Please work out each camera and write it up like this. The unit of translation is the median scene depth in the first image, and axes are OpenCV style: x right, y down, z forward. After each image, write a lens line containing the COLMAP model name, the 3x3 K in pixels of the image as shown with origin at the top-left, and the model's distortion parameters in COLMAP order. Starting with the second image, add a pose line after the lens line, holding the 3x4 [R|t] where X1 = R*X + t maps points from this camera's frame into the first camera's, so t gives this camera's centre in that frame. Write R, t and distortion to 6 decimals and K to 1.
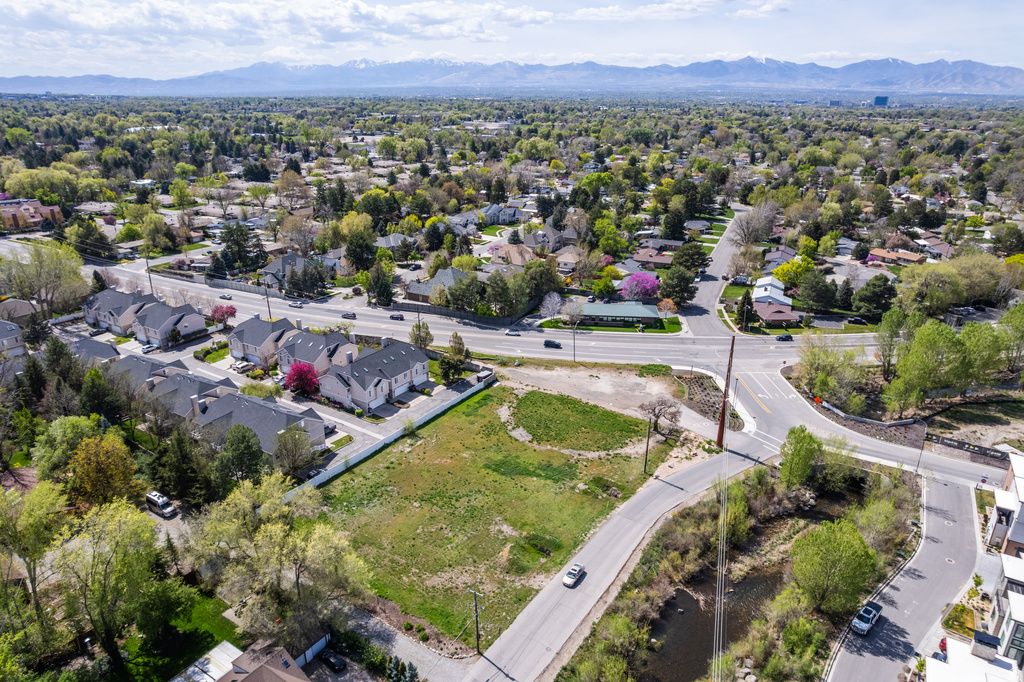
lens RADIAL K [[659.8, 0, 510.7], [0, 659.8, 341.1], [0, 0, 1]] dist [-0.080120, 0.069532]
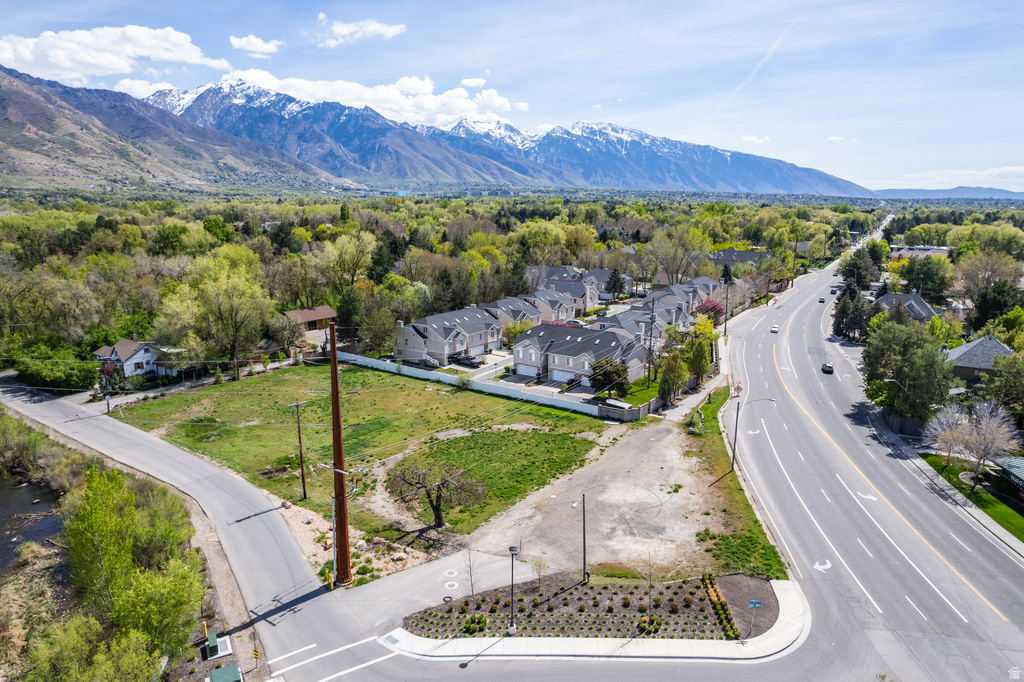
lens RADIAL K [[659.2, 0, 510.4], [0, 659.2, 341.1], [0, 0, 1]] dist [-0.081549, 0.074730]
pose [[-0.031542, 0.200737, -0.979137, 0.656570], [-0.361512, 0.911010, 0.198416, -0.109372], [0.931834, 0.360228, 0.043834, 0.934694]]
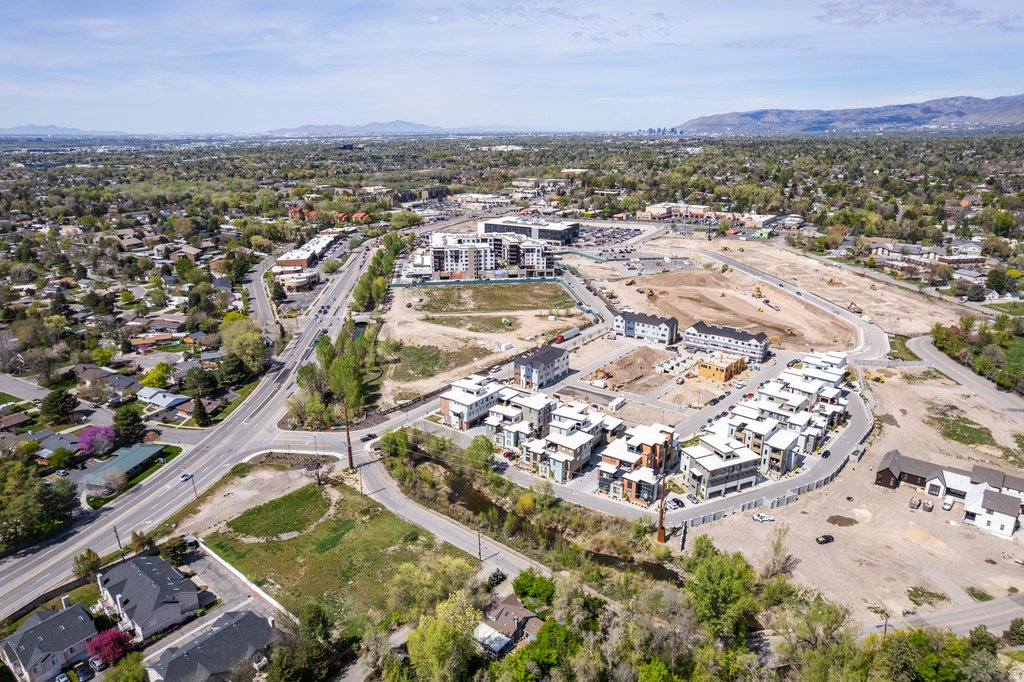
lens RADIAL K [[659.8, 0, 510.7], [0, 659.8, 341.1], [0, 0, 1]] dist [-0.080120, 0.069532]
pose [[0.105740, -0.311121, 0.944470, -1.052605], [0.358121, 0.897976, 0.255711, -0.391368], [-0.927668, 0.311196, 0.206371, 0.138849]]
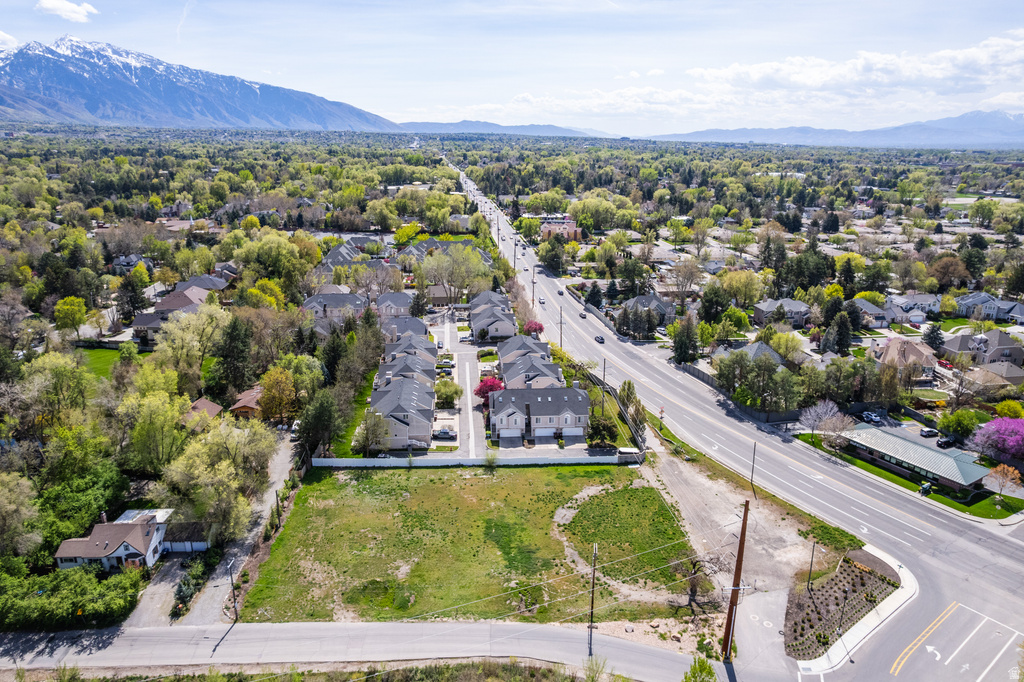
lens RADIAL K [[662.3, 0, 510.4], [0, 662.3, 342.0], [0, 0, 1]] dist [-0.082303, 0.073787]
pose [[0.592434, 0.235924, -0.770300, 0.570507], [-0.289268, 0.954691, 0.069923, -0.117096], [0.751895, 0.181398, 0.633836, 0.316484]]
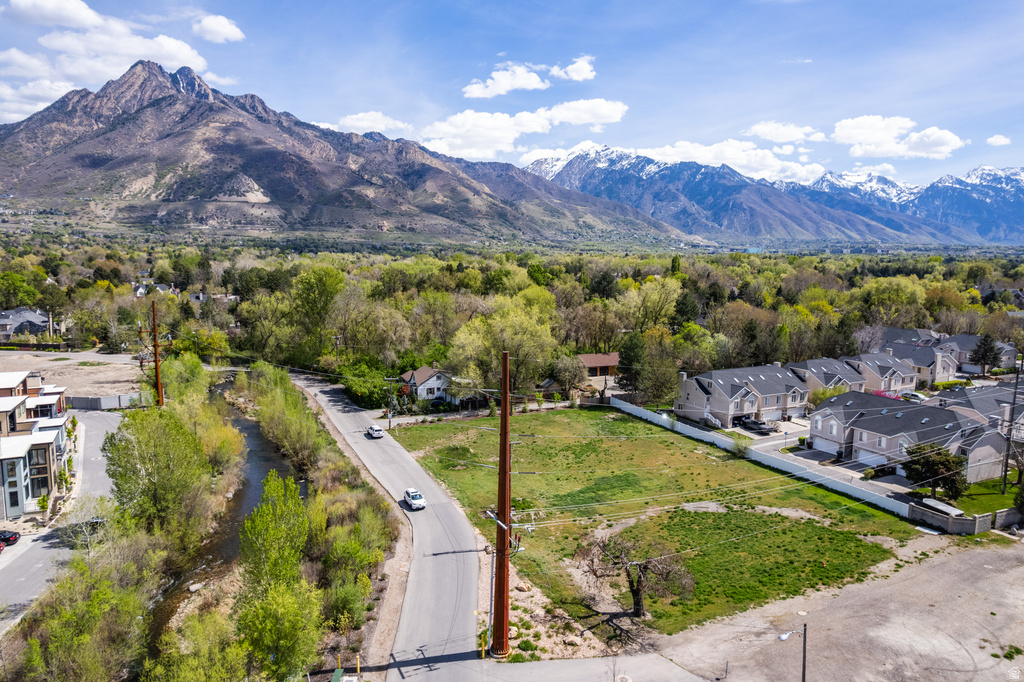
lens RADIAL K [[659.8, 0, 510.7], [0, 659.8, 341.1], [0, 0, 1]] dist [-0.080120, 0.069532]
pose [[-0.519272, 0.097657, -0.849011, 0.569244], [-0.316980, 0.900579, 0.297459, -0.111417], [0.793650, 0.423582, -0.436690, 0.996807]]
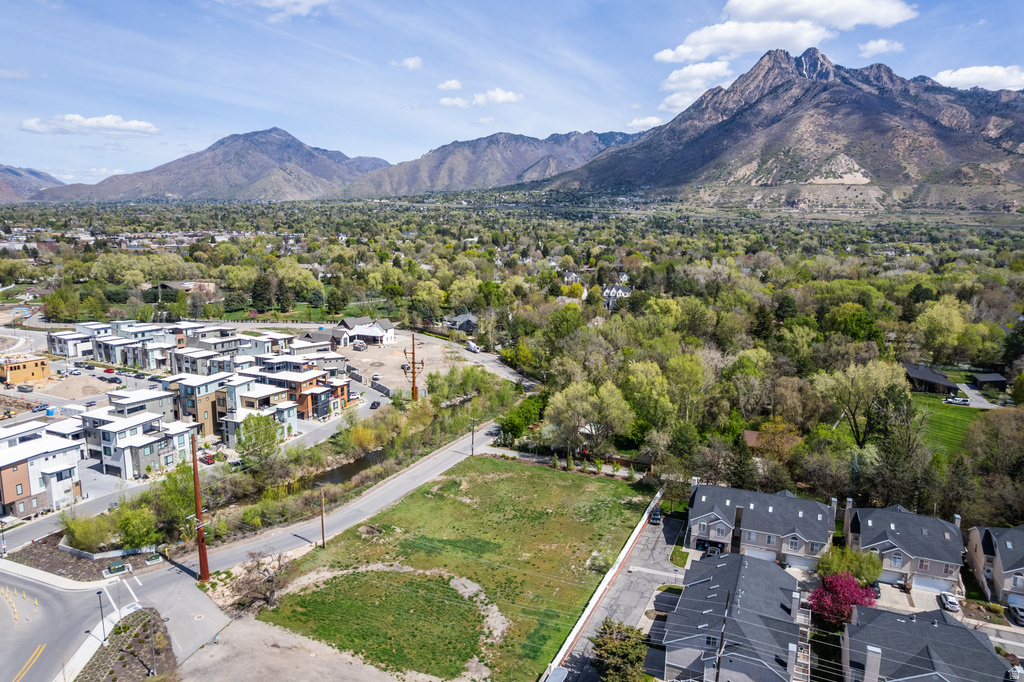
lens RADIAL K [[656.0, 0, 510.9], [0, 656.0, 342.2], [0, 0, 1]] dist [-0.081571, 0.072395]
pose [[-0.989293, 0.006731, -0.145790, 0.065211], [-0.069208, 0.857842, 0.509232, -0.442490], [0.128493, 0.513869, -0.848191, 1.400888]]
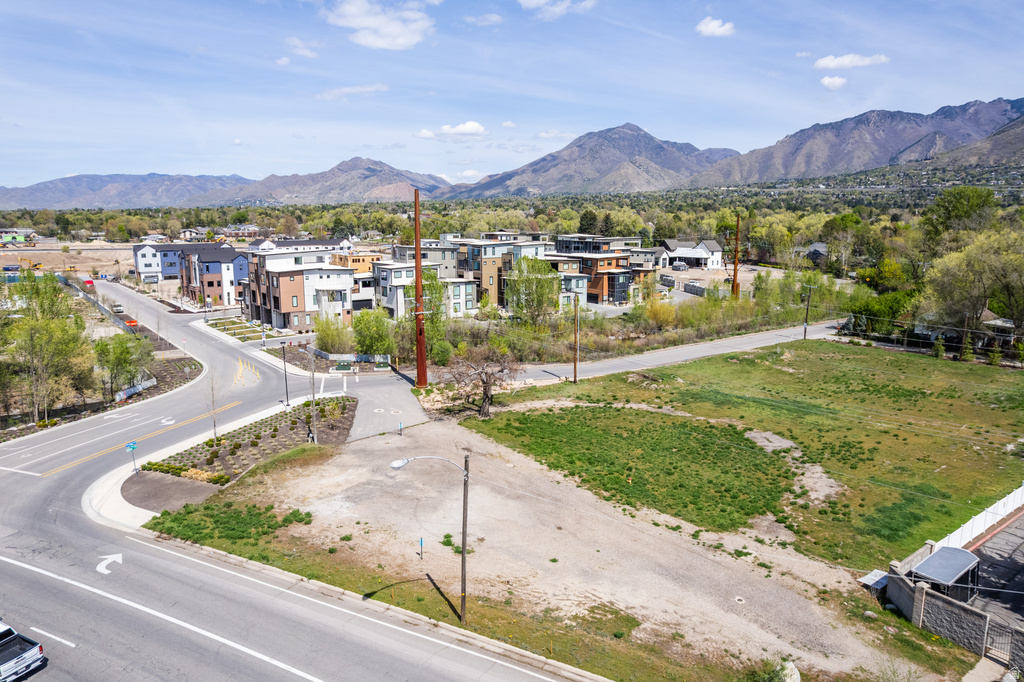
lens RADIAL K [[656.0, 0, 510.9], [0, 656.0, 342.2], [0, 0, 1]] dist [-0.081571, 0.072395]
pose [[-0.933916, -0.067863, 0.350993, 0.027761], [0.125892, 0.856493, 0.500570, -0.154000], [-0.334594, 0.511678, -0.791349, 1.302162]]
